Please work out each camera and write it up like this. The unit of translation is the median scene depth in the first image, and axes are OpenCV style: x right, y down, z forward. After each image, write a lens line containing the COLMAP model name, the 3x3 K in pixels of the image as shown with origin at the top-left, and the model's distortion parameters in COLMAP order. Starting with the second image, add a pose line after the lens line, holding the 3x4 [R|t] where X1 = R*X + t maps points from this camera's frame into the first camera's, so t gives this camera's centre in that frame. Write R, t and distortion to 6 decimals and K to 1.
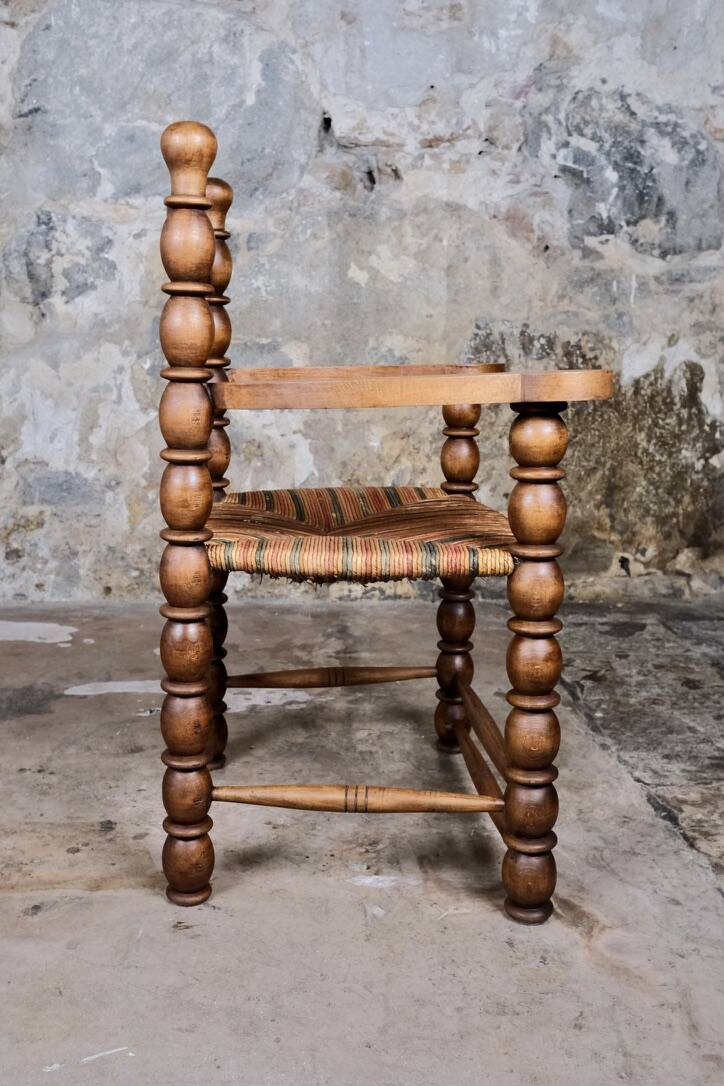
lens RADIAL K [[1039.1, 0, 351.3], [0, 1039.1, 536.4], [0, 0, 1]] dist [-0.003350, 0.000000]
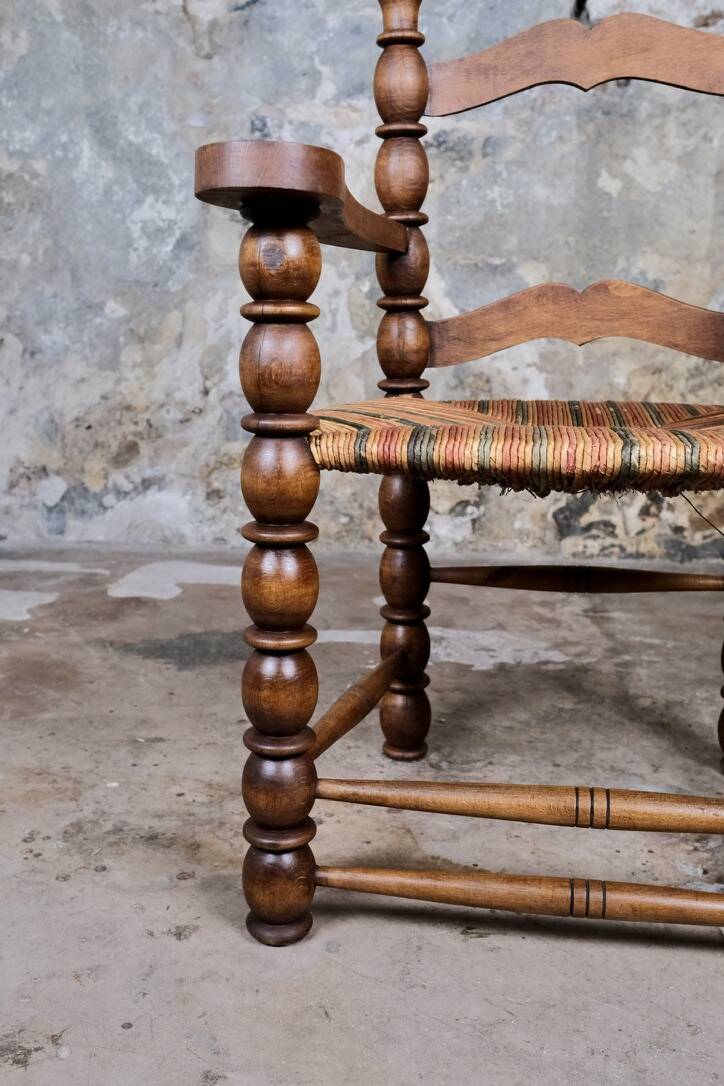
lens RADIAL K [[1039.1, 0, 369.0], [0, 1039.1, 535.3], [0, 0, 1]] dist [-0.003350, 0.000000]
pose [[0.990114, 0.033475, -0.136214, -0.064643], [-0.031758, 0.999387, 0.014764, 0.035724], [0.136625, -0.010292, 0.990569, 0.111277]]
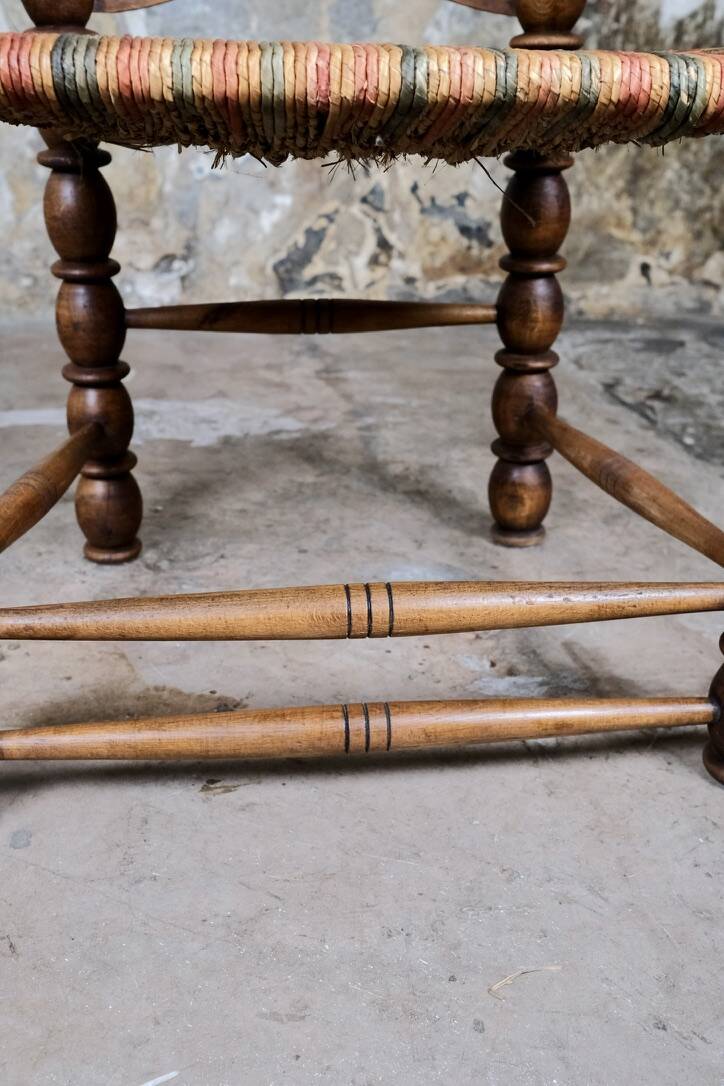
lens RADIAL K [[1039.1, 0, 352.5], [0, 1039.1, 519.7], [0, 0, 1]] dist [-0.003350, 0.000000]
pose [[0.992732, -0.029238, 0.116743, -0.067546], [0.005009, 0.979237, 0.202656, 0.054219], [-0.120245, -0.200598, 0.972266, 0.212020]]
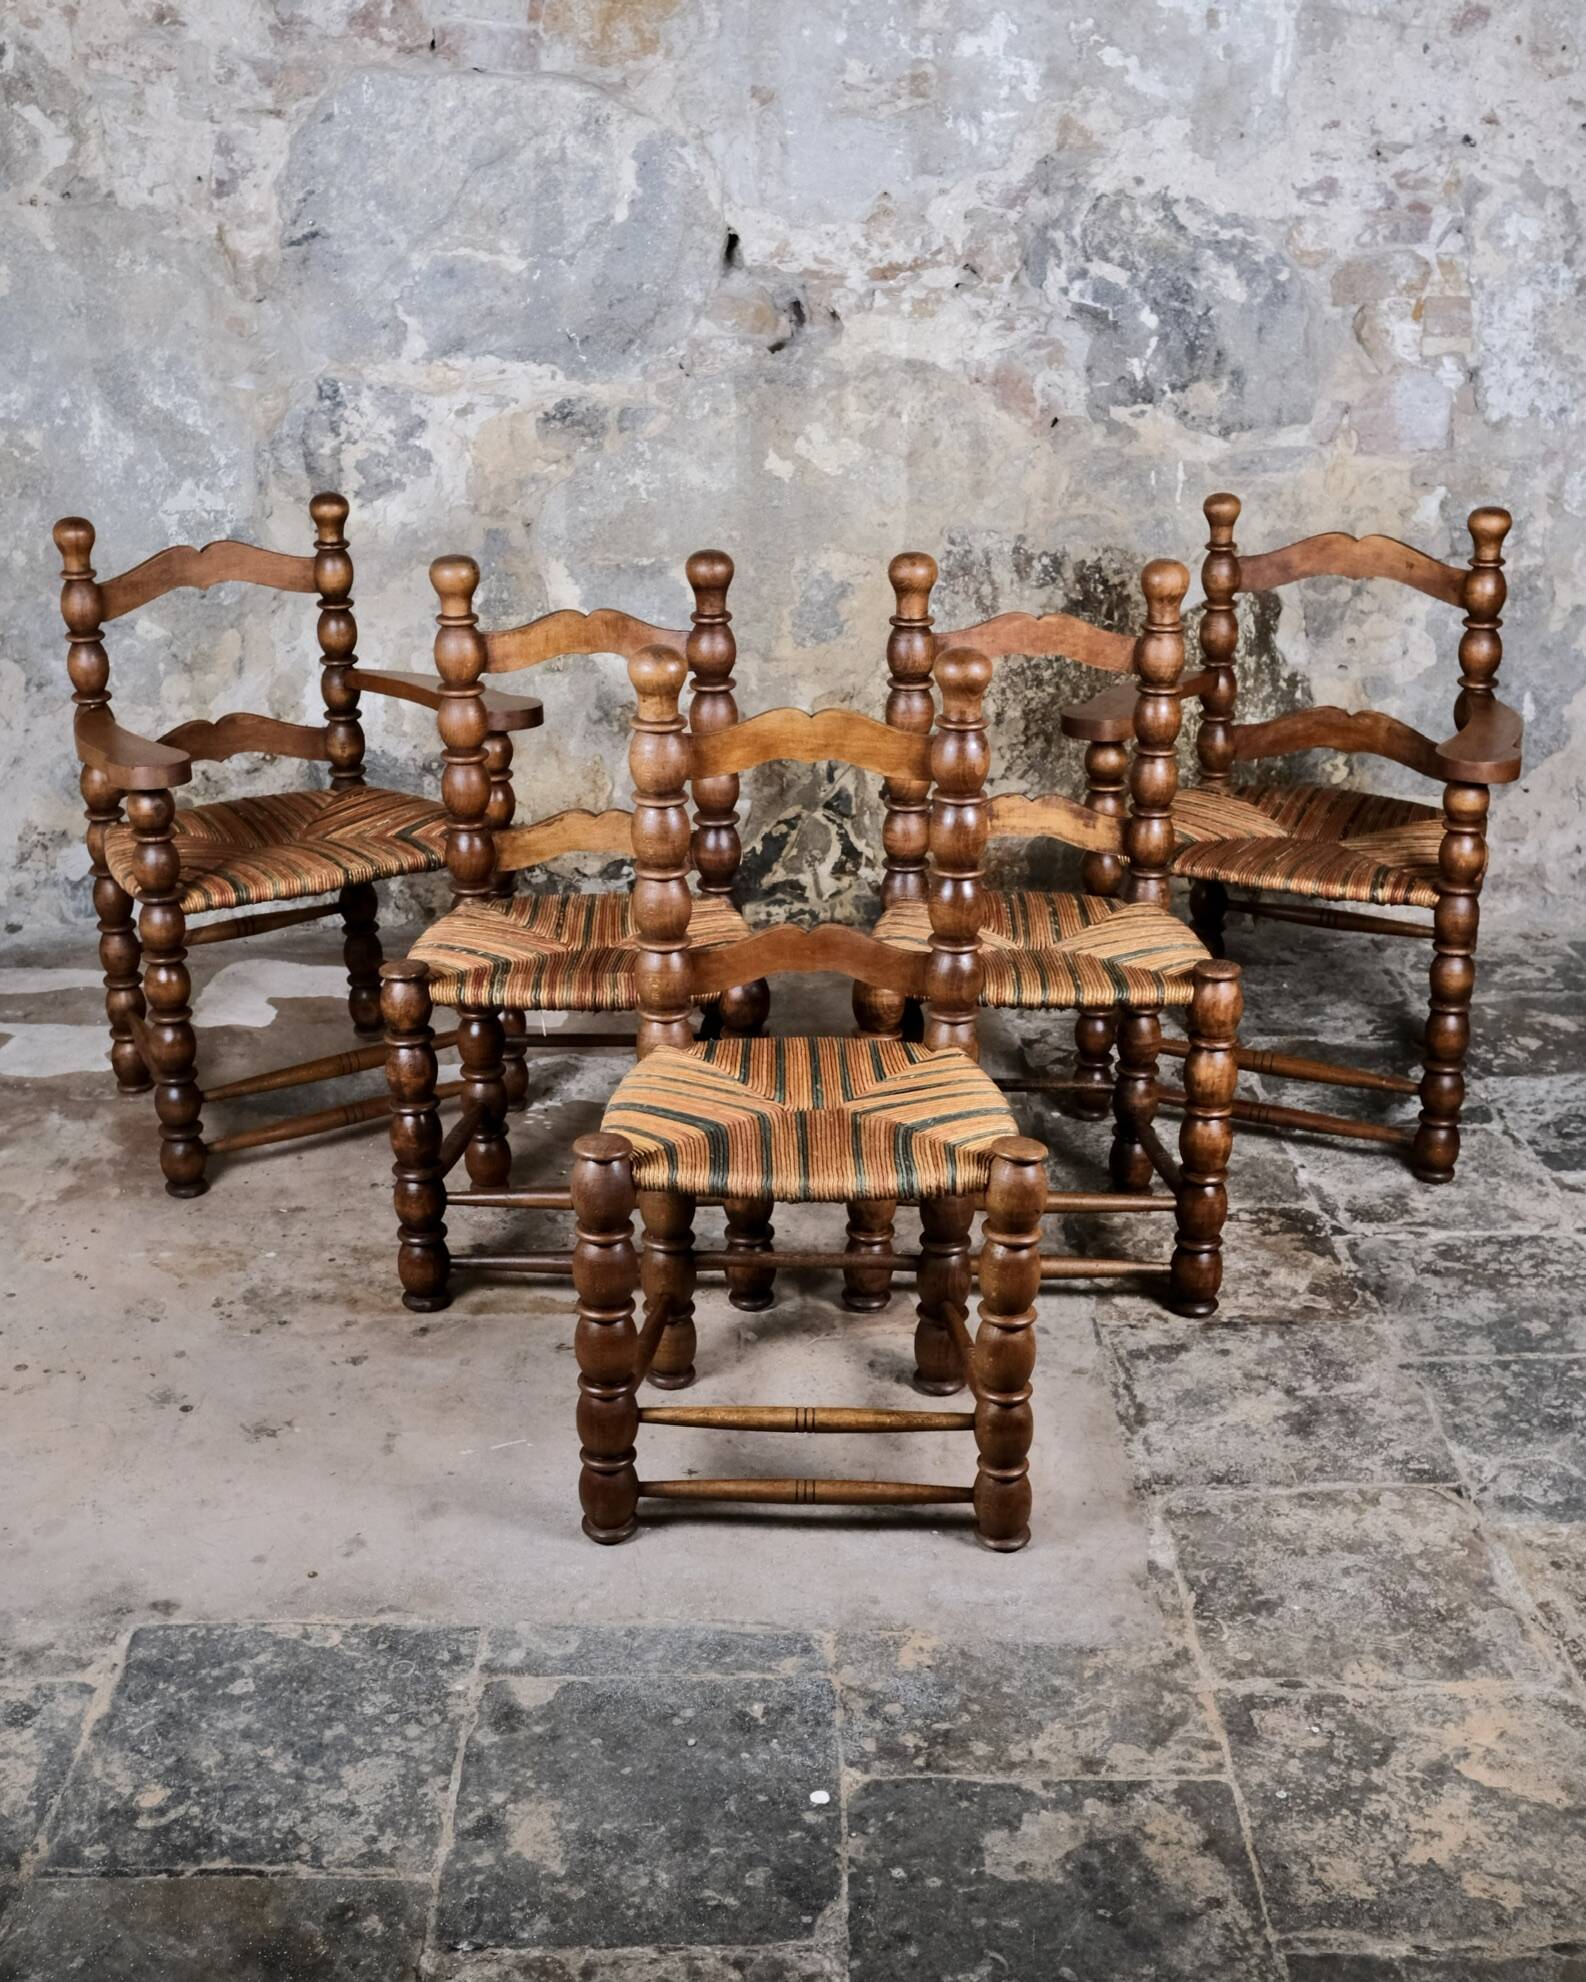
lens RADIAL K [[2259.0, 0, 789.9], [0, 2259.0, 918.8], [0, 0, 1]] dist [-0.011260, 0.000000]
pose [[0.999619, 0.004265, -0.027279, 0.056638], [-0.000205, 0.989116, 0.147141, -0.176113], [0.027609, -0.147079, 0.988739, -0.536918]]
